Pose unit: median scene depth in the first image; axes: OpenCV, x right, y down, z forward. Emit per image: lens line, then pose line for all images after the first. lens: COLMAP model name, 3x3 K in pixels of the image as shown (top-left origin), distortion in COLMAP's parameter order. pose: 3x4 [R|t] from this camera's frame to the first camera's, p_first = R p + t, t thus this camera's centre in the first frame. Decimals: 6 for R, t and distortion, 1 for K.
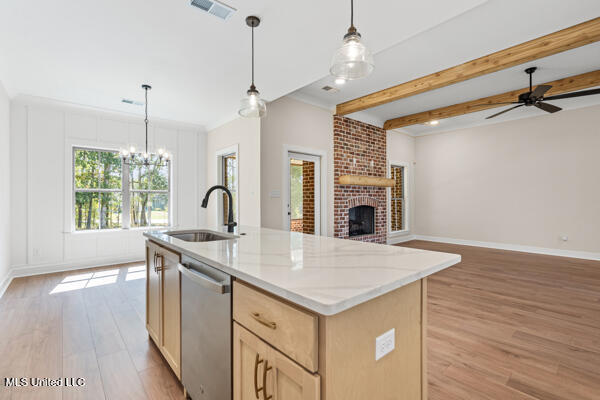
lens RADIAL K [[275.8, 0, 298.9], [0, 275.8, 197.9], [0, 0, 1]] dist [-0.007522, 0.001780]
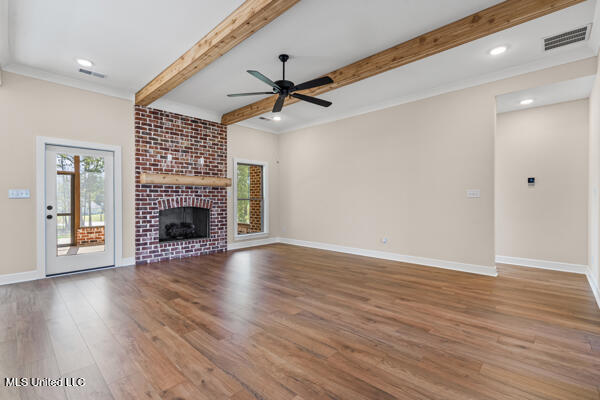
lens RADIAL K [[275.8, 0, 301.5], [0, 275.8, 200.4], [0, 0, 1]] dist [-0.007522, 0.001780]
pose [[0.994396, -0.000777, 0.105716, 0.544853], [0.000104, 0.999980, 0.006370, -0.000139], [-0.105719, -0.006323, 0.994376, 0.058522]]
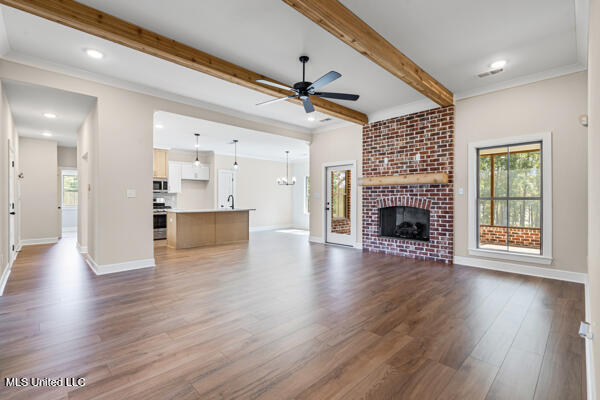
lens RADIAL K [[275.8, 0, 288.2], [0, 275.8, 199.0], [0, 0, 1]] dist [-0.007522, 0.001780]
pose [[0.018551, 0.001880, -0.999826, 1.209255], [0.003347, 0.999993, 0.001943, 0.000094], [0.999822, -0.003382, 0.018545, 0.638596]]
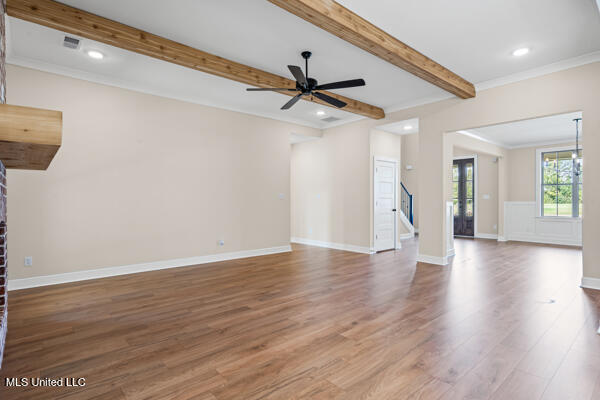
lens RADIAL K [[303.9, 0, 295.1], [0, 303.9, 202.3], [0, 0, 1]] dist [-0.004768, -0.000400]
pose [[0.004645, -0.002656, 0.999986, -0.091629], [-0.002445, 0.999993, 0.002668, 0.004672], [-0.999986, -0.002457, 0.004638, 0.700212]]
